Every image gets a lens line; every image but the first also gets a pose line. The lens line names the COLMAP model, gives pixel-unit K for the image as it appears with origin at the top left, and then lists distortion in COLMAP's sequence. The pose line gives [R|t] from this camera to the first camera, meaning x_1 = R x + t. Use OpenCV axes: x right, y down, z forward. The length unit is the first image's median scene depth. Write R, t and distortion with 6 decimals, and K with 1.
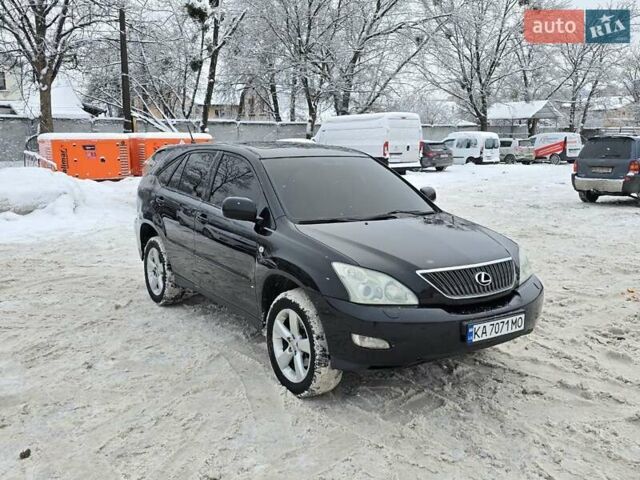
lens RADIAL K [[613.3, 0, 329.1], [0, 613.3, 241.9], [0, 0, 1]] dist [0.106381, -0.141923]
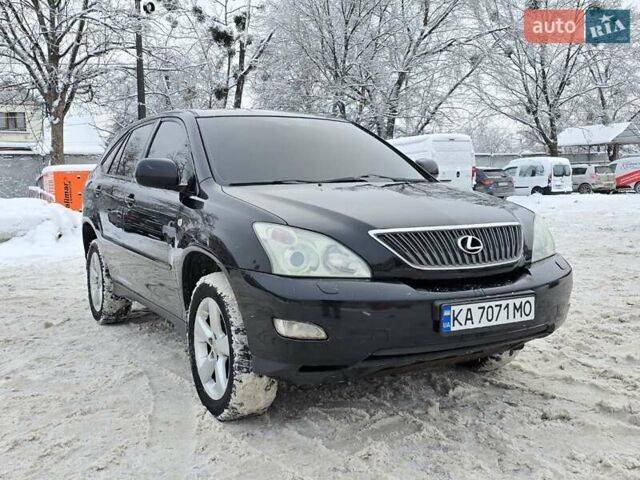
lens RADIAL K [[687.4, 0, 319.3], [0, 687.4, 247.9], [0, 0, 1]] dist [0.069239, -0.022877]
pose [[0.995165, -0.014810, -0.097096, 0.116771], [0.007364, 0.997035, -0.076600, 0.091274], [0.097942, 0.075515, 0.992323, 0.158535]]
